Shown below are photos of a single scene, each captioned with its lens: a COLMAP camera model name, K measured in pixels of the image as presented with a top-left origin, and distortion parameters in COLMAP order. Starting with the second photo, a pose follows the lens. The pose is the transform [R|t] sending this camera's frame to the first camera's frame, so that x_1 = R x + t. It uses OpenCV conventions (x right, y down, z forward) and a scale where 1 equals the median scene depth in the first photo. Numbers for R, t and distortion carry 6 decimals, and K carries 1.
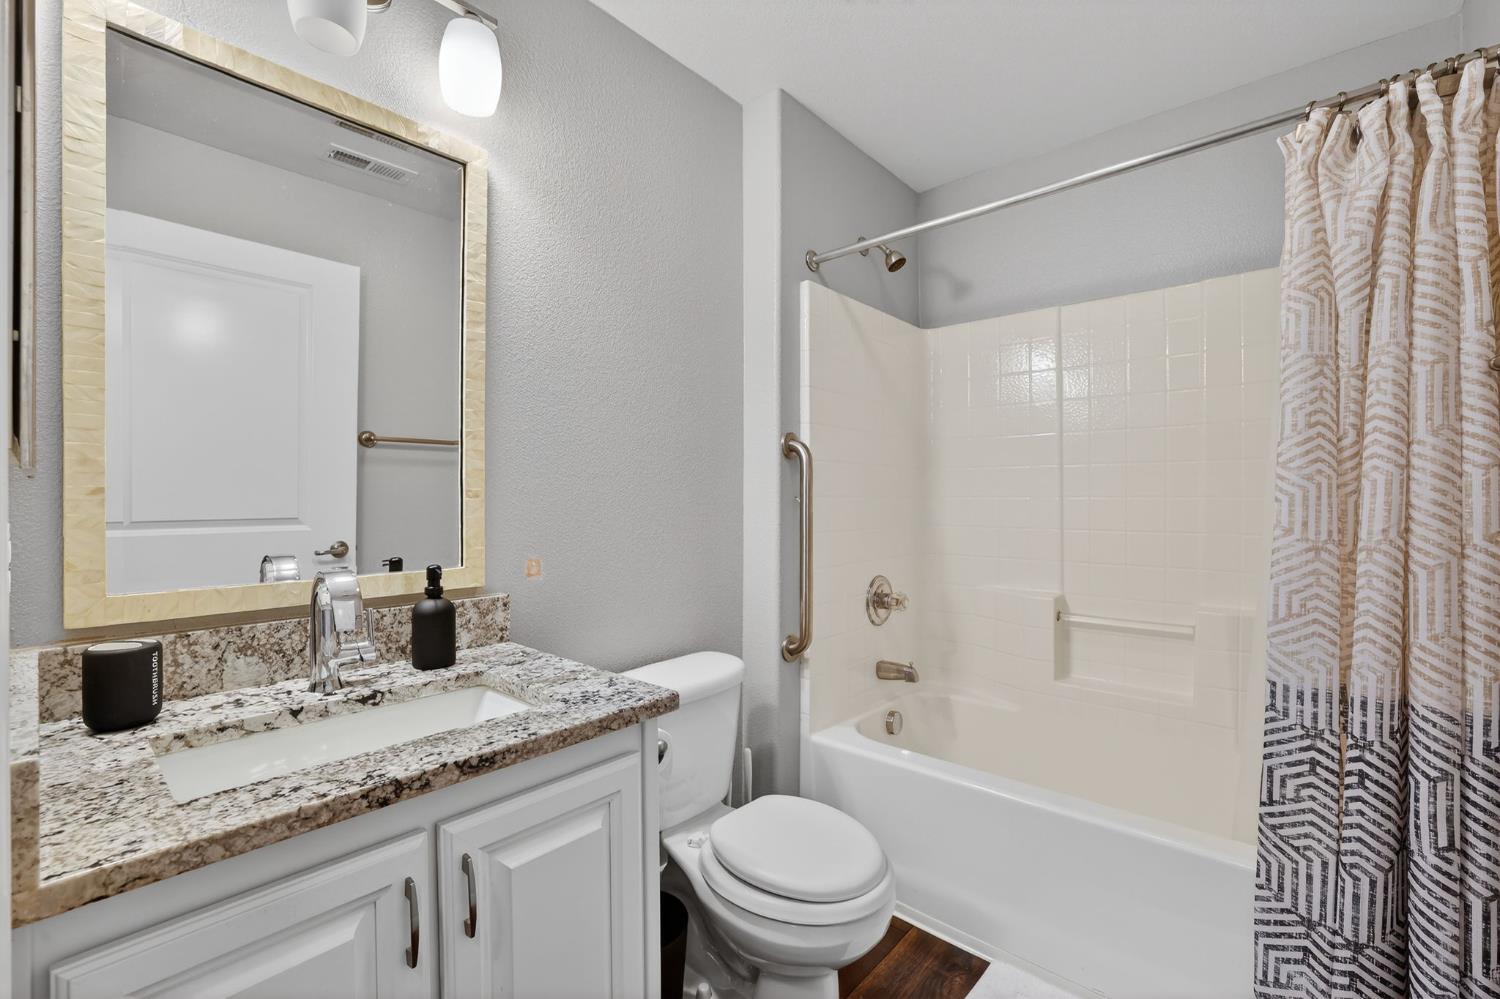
lens RADIAL K [[642.2, 0, 753.5], [0, 642.2, 499.4], [0, 0, 1]] dist [-0.025781, 0.008906]
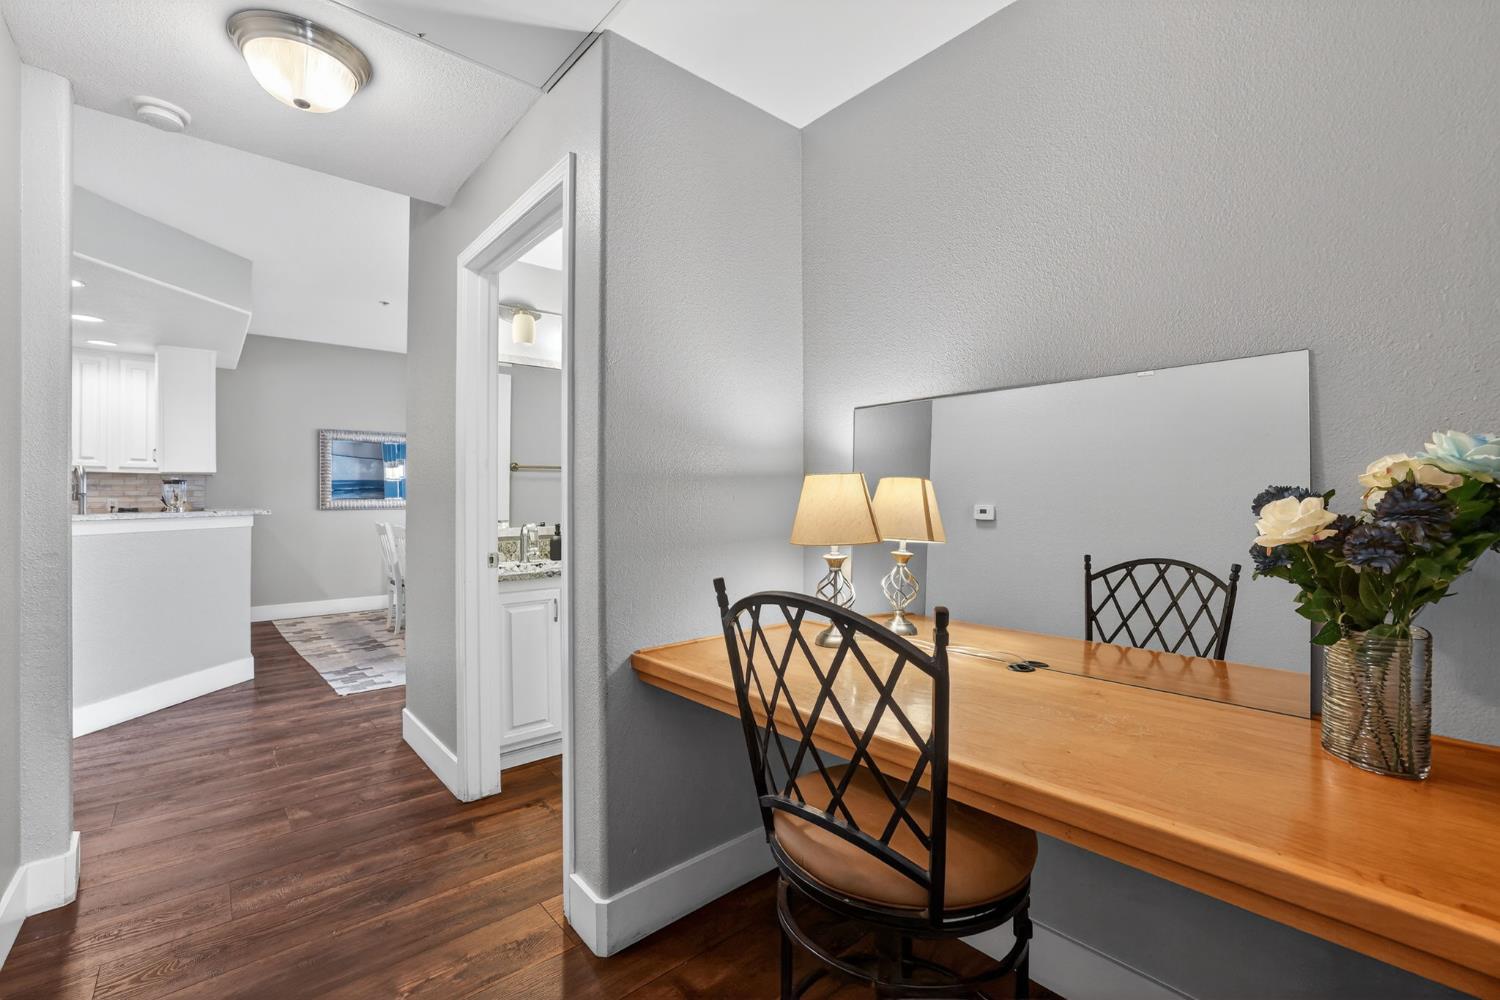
lens RADIAL K [[678.6, 0, 751.3], [0, 678.6, 495.9], [0, 0, 1]] dist [-0.021637, 0.003090]
pose [[0.988874, -0.003800, -0.148706, 0.768495], [0.002974, 0.999979, -0.005776, 0.001717], [0.148725, 0.005270, 0.988865, -1.782375]]
